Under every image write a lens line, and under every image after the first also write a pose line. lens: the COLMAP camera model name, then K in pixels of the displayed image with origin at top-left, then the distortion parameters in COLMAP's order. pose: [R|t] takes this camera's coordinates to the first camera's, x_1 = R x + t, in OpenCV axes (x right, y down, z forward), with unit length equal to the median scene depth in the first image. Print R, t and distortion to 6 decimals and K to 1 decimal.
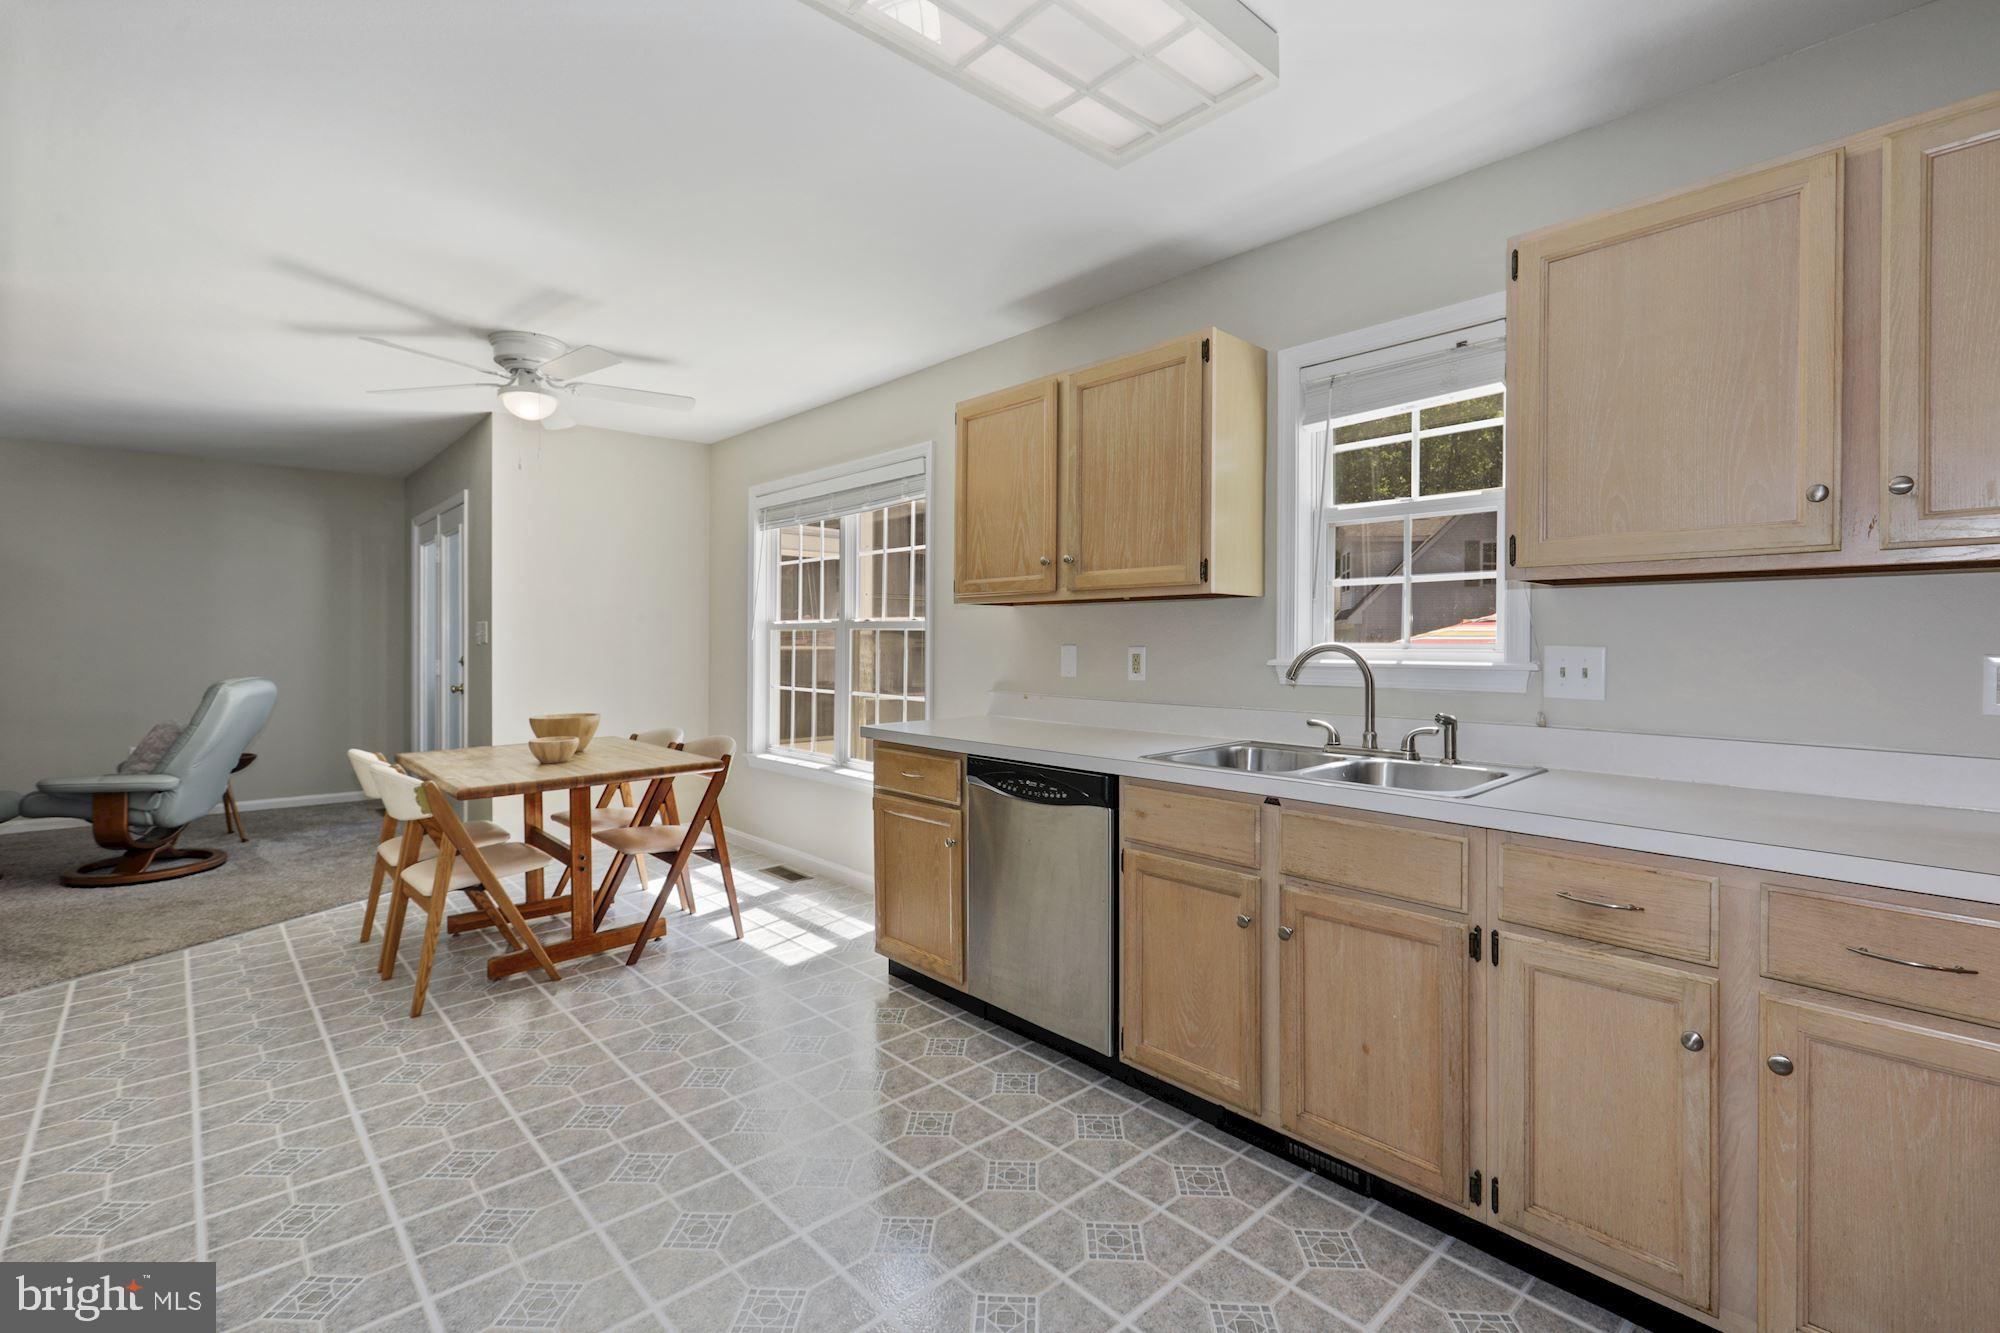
lens RADIAL K [[888.2, 0, 989.5], [0, 888.2, 640.3], [0, 0, 1]] dist [-0.000898, -0.005225]
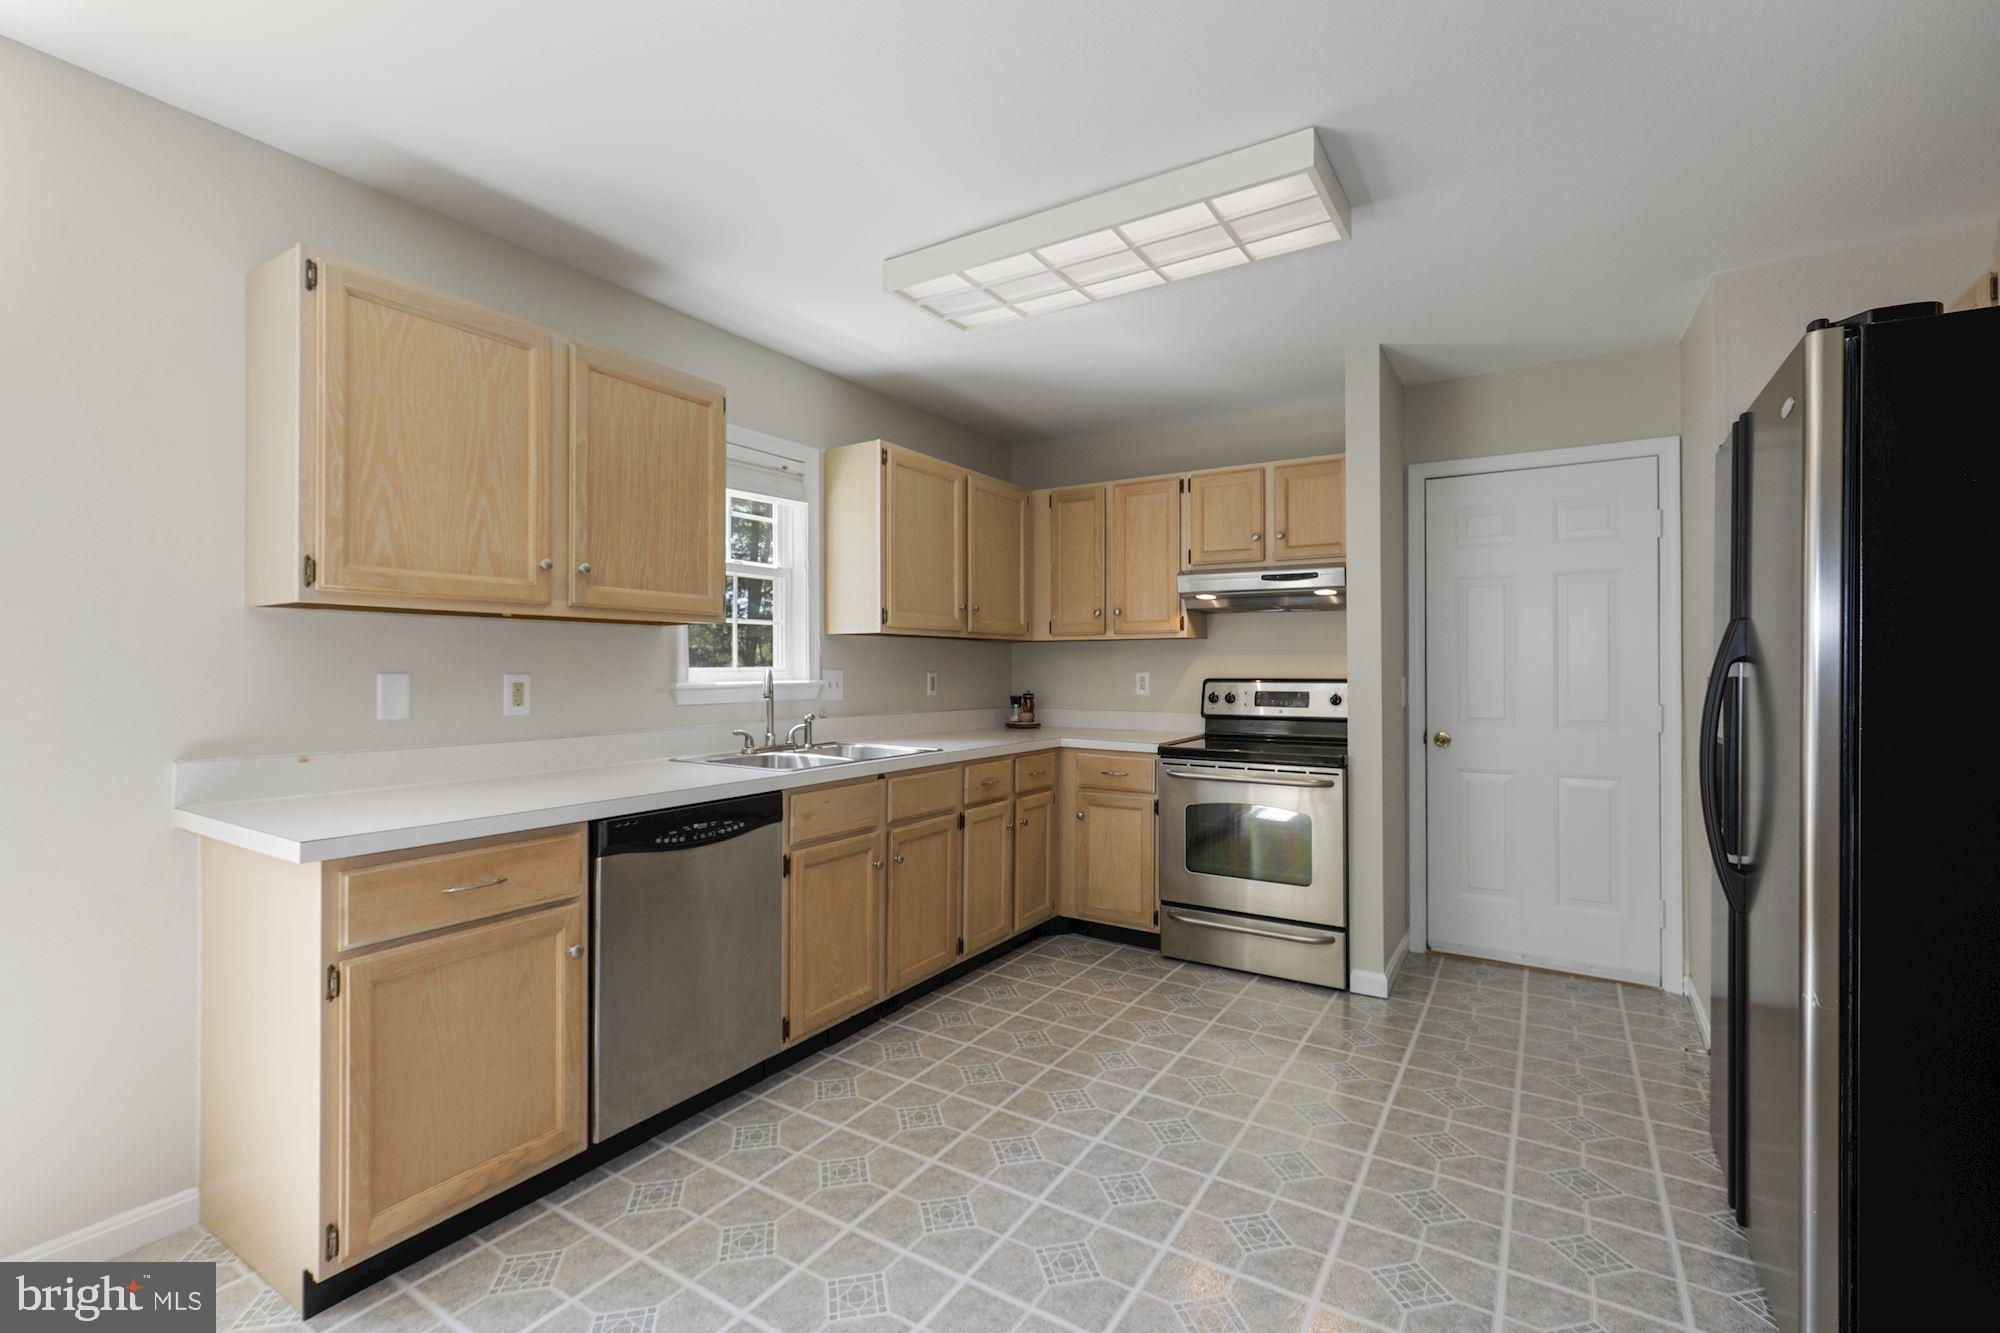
lens RADIAL K [[888.2, 0, 986.2], [0, 888.2, 656.9], [0, 0, 1]] dist [-0.000898, -0.005225]
pose [[-0.254366, 0.004594, 0.967097, -0.896212], [-0.004667, 0.999971, -0.005977, -0.007056], [-0.967097, -0.006034, -0.254338, 0.949114]]
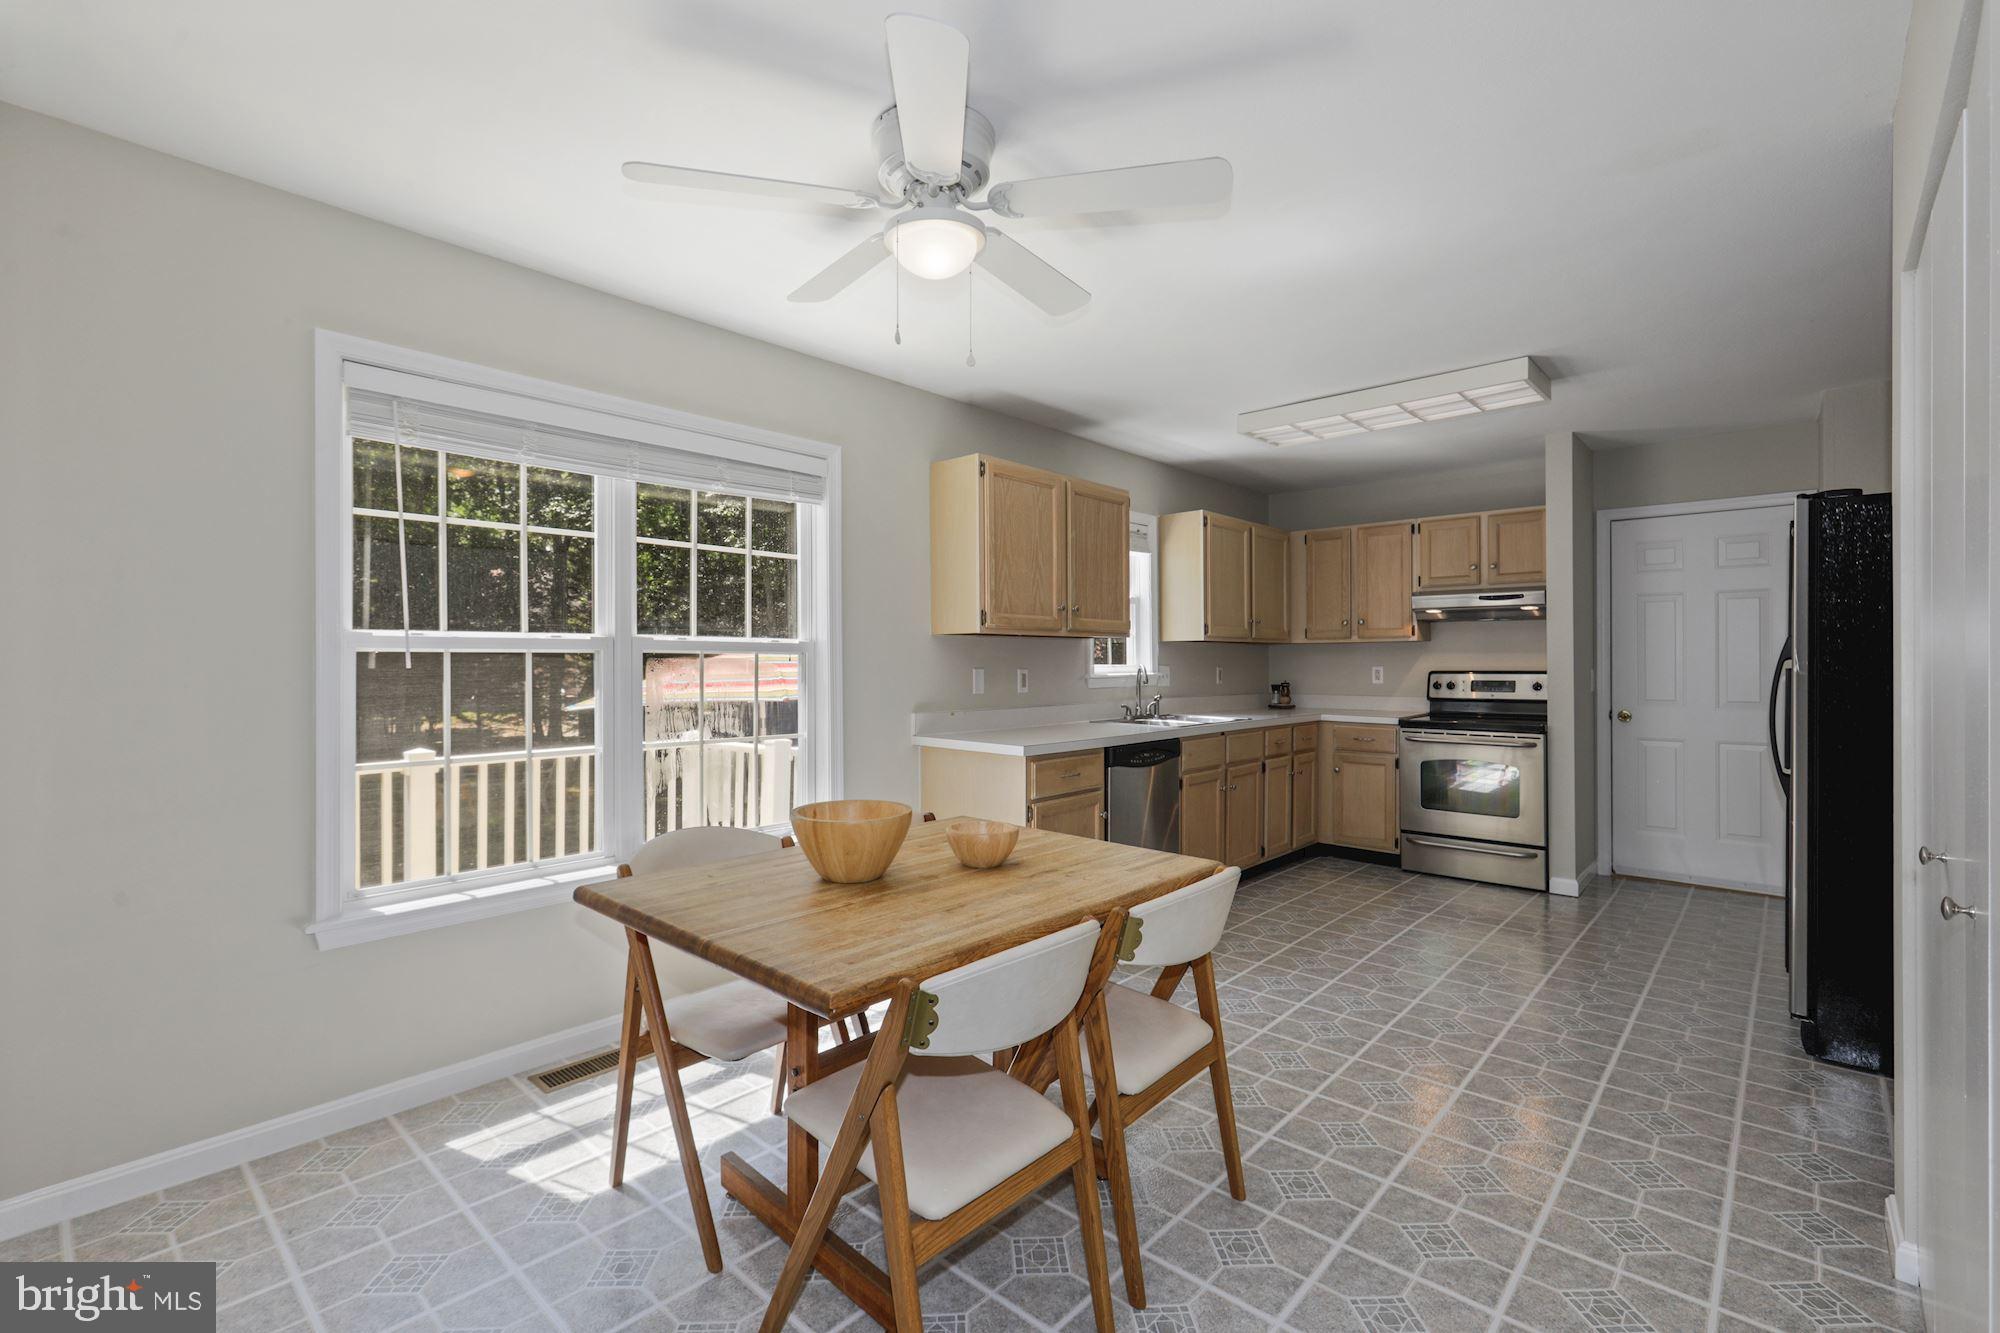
lens RADIAL K [[888.2, 0, 995.7], [0, 888.2, 674.4], [0, 0, 1]] dist [-0.000898, -0.005225]
pose [[-0.095573, -0.012465, 0.995344, -0.912941], [0.003421, 0.999912, 0.012851, -0.006940], [-0.995416, 0.004633, -0.095522, 0.962310]]
